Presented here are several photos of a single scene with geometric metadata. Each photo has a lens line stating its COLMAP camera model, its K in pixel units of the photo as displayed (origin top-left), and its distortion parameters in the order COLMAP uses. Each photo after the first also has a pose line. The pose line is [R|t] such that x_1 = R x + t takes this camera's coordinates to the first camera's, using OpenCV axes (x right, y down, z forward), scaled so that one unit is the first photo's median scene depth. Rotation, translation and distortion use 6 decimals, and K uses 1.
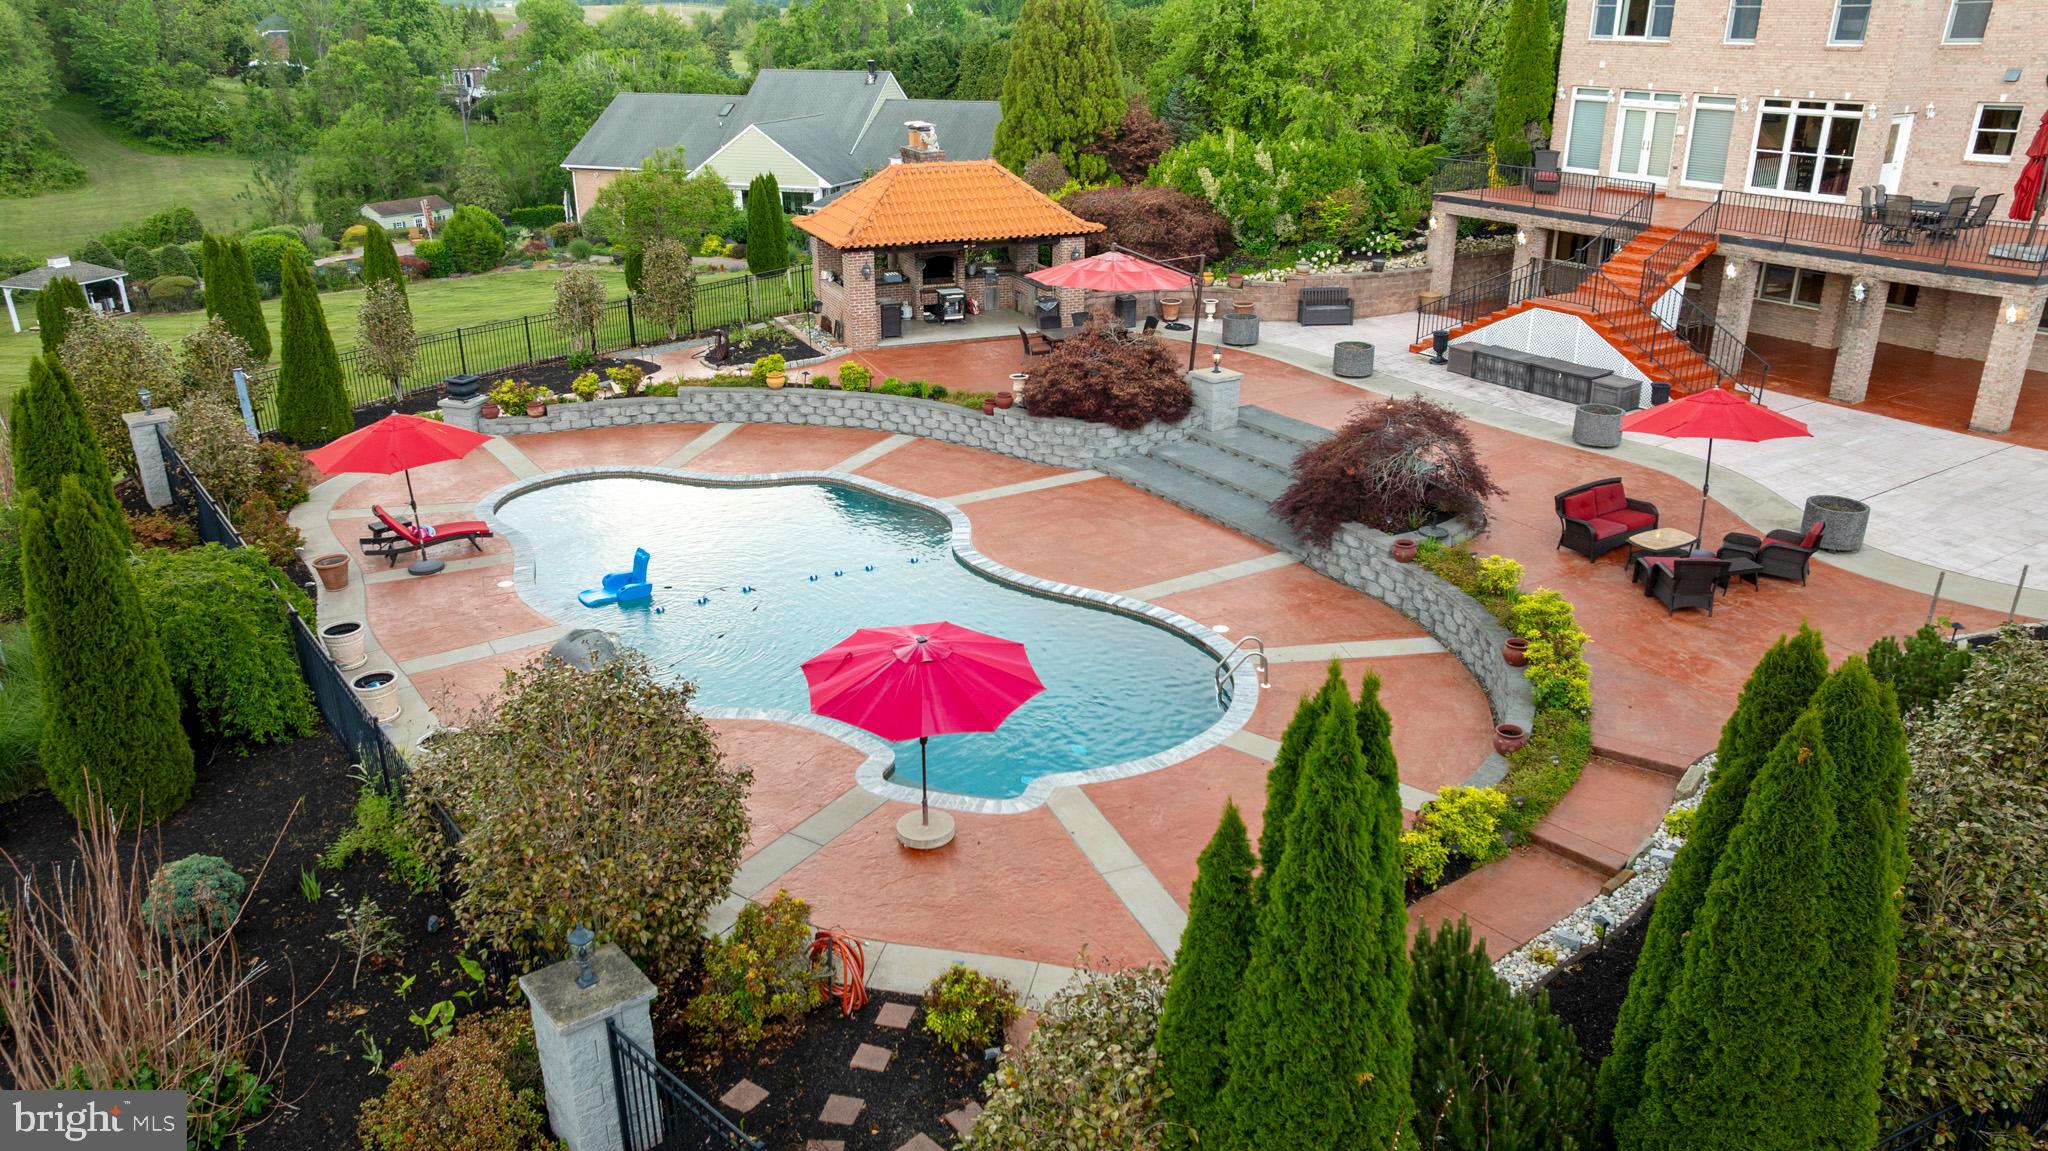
lens RADIAL K [[1437.7, 0, 1017.9], [0, 1437.7, 581.4], [0, 0, 1]] dist [-0.065359, 0.073715]
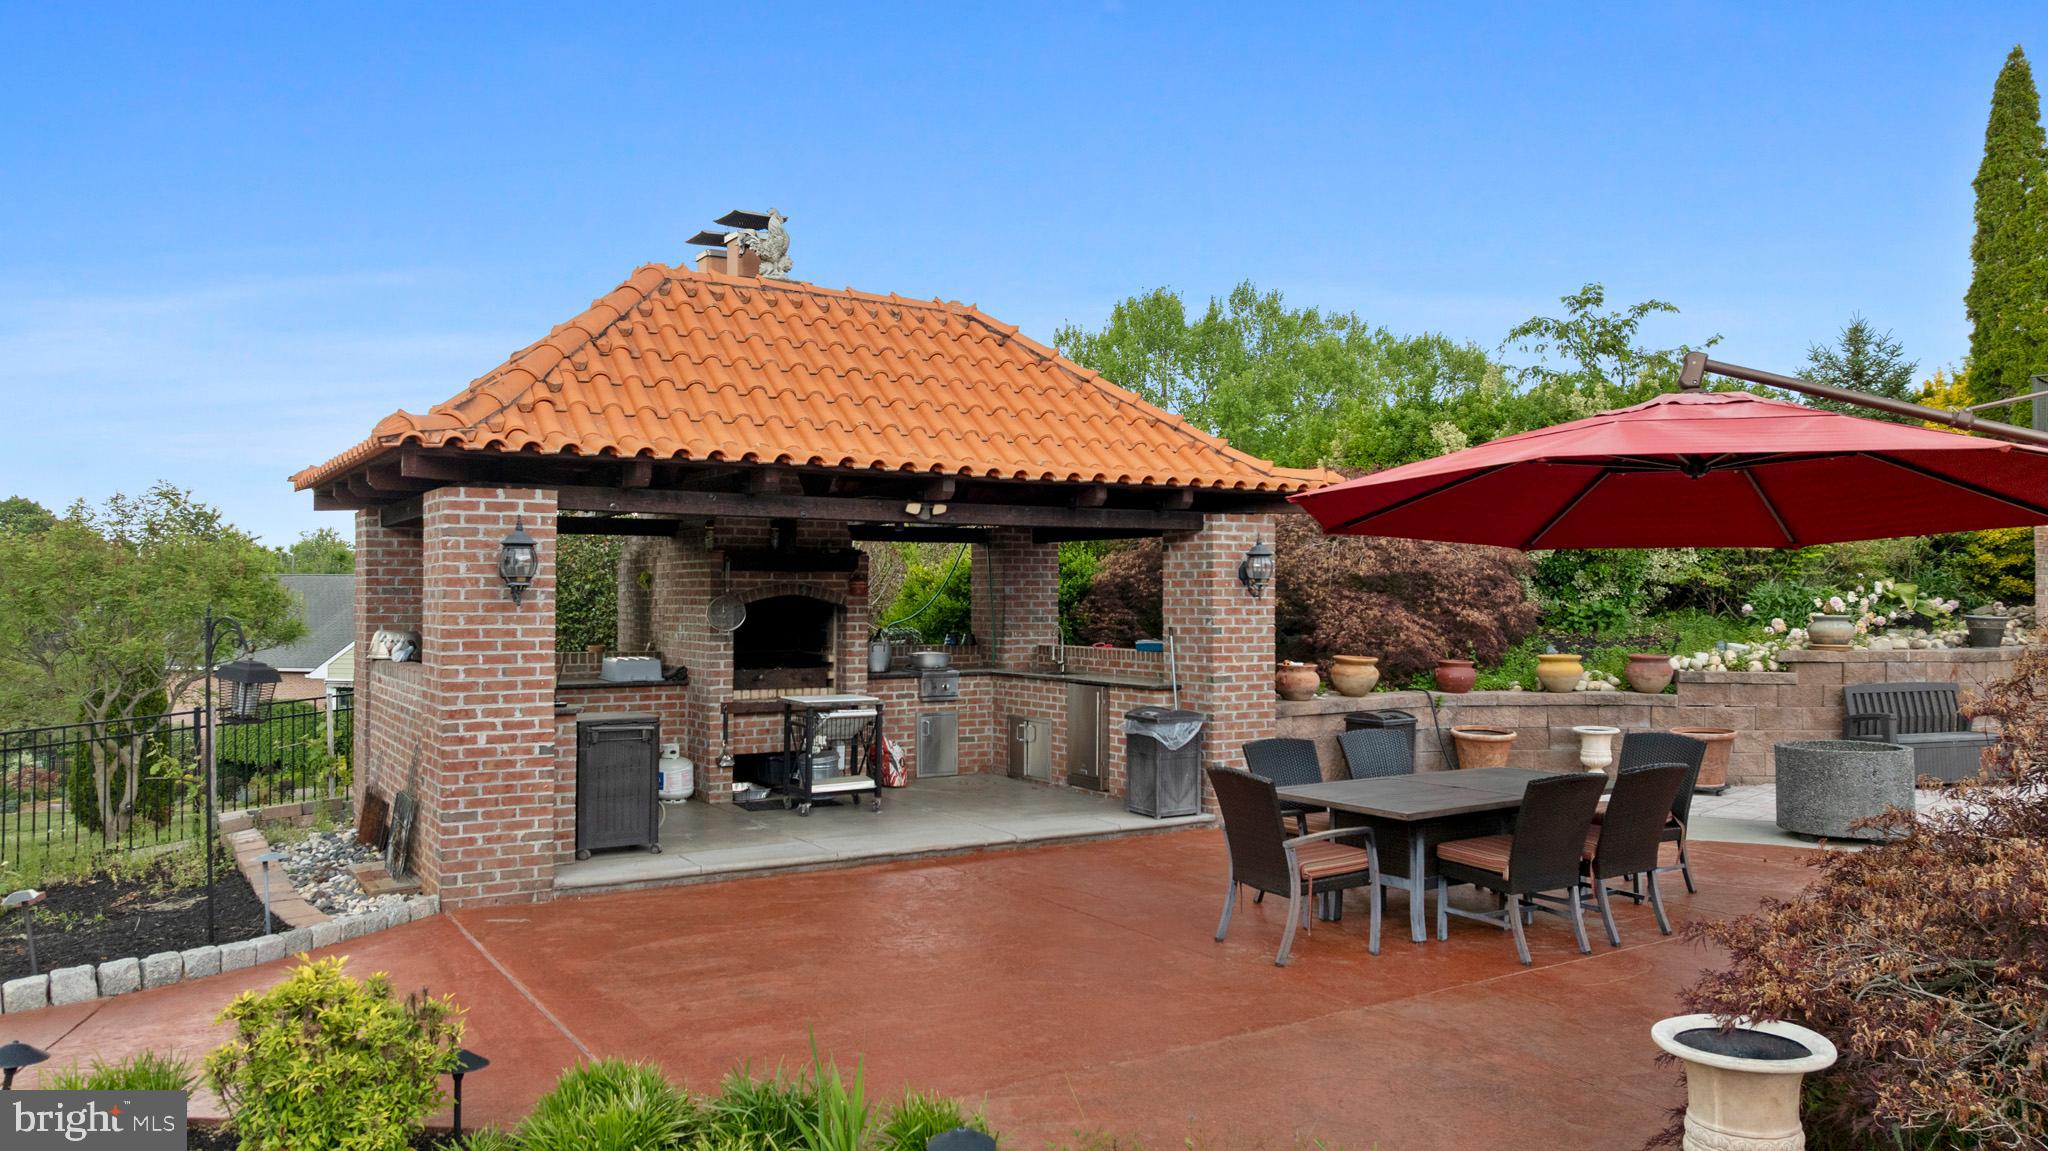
lens RADIAL K [[1447.2, 0, 1024.0], [0, 1447.2, 575.5], [0, 0, 1]] dist [-0.034218, 0.039565]
pose [[0.984089, 0.007739, 0.177506, -0.065095], [0.061511, 0.922430, -0.381233, -0.117146], [-0.166687, 0.386086, 0.907278, 0.761022]]
